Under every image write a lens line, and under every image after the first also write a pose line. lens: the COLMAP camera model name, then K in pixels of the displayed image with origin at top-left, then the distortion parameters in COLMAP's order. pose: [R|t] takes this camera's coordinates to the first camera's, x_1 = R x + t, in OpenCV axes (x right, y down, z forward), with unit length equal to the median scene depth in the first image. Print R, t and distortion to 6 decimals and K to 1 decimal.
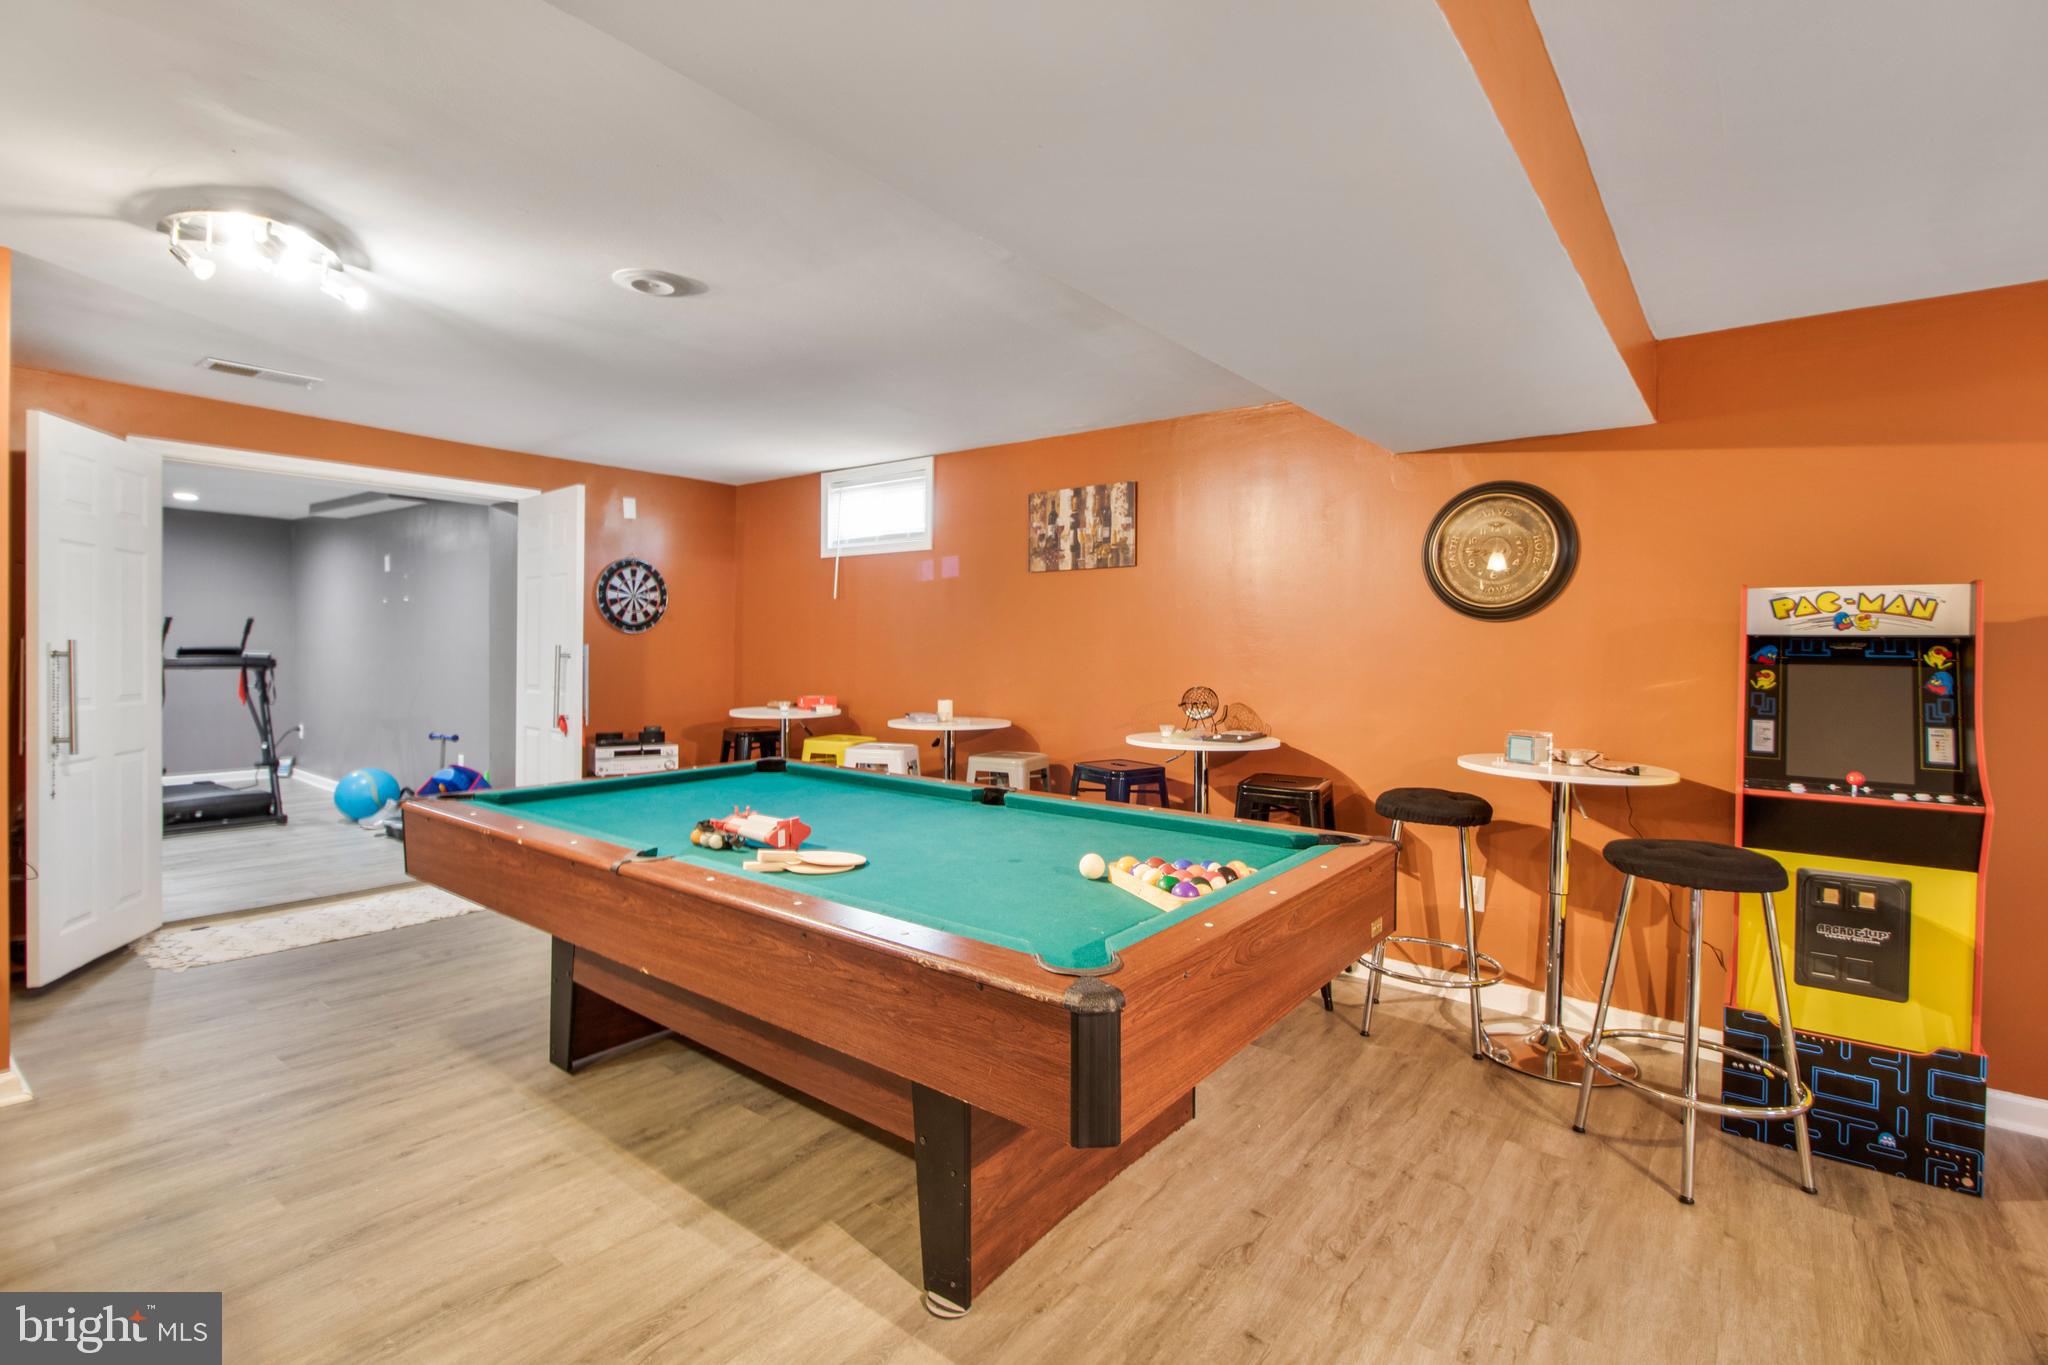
lens RADIAL K [[945.2, 0, 1030.9], [0, 945.2, 657.1], [0, 0, 1]] dist [0.000276, -0.004707]
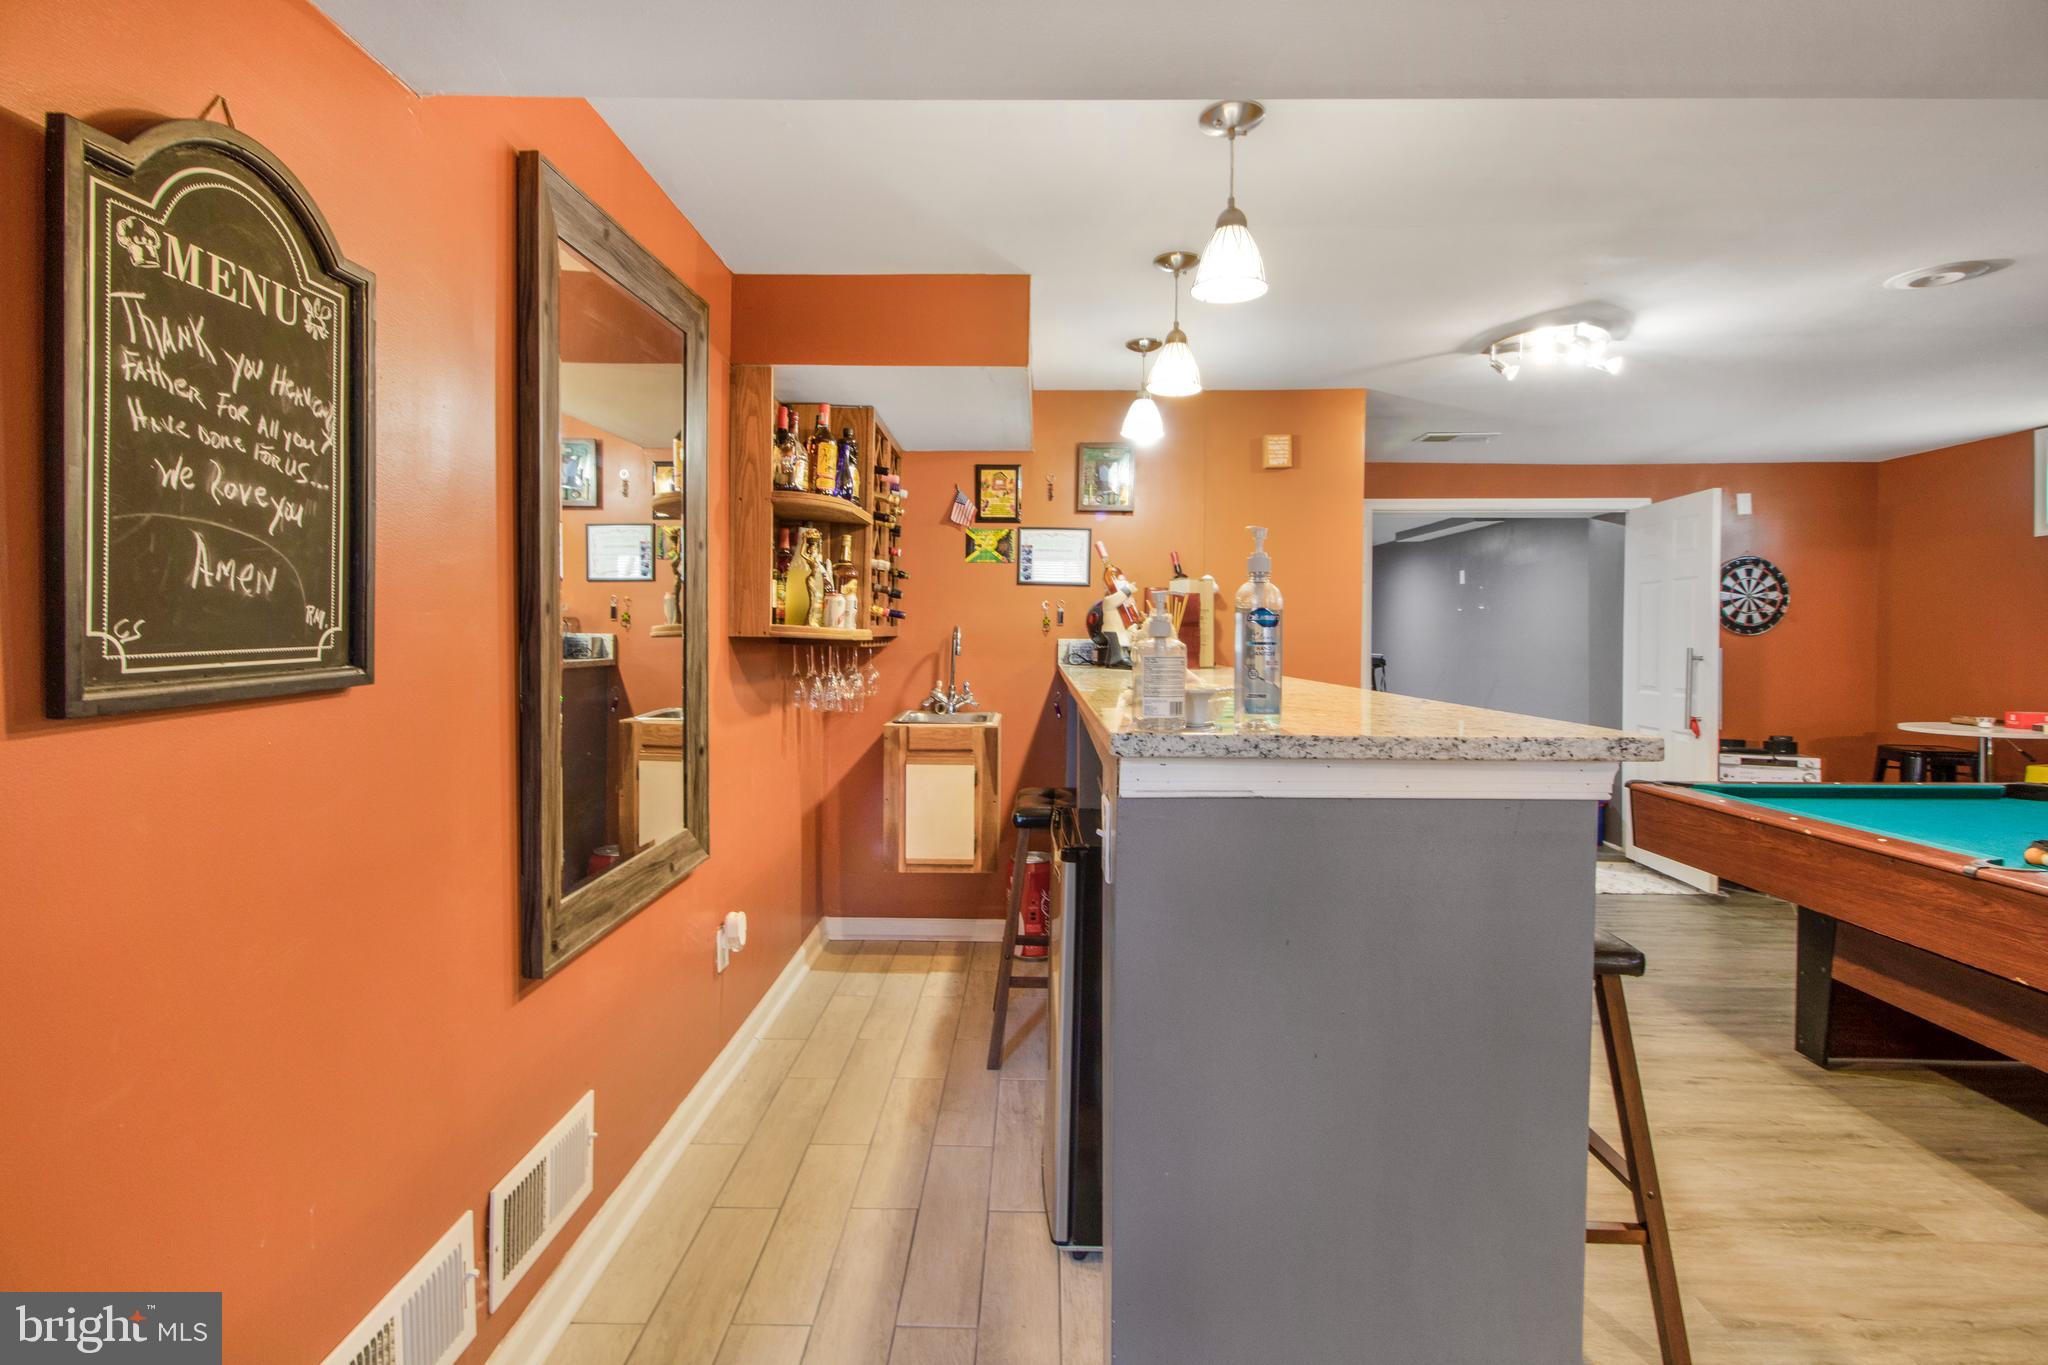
lens RADIAL K [[945.2, 0, 992.2], [0, 945.2, 644.5], [0, 0, 1]] dist [0.000276, -0.004707]
pose [[0.573962, -0.004147, -0.818871, -0.158187], [-0.007985, 0.999911, -0.010661, -0.000176], [0.818843, 0.012657, 0.573878, -0.315513]]
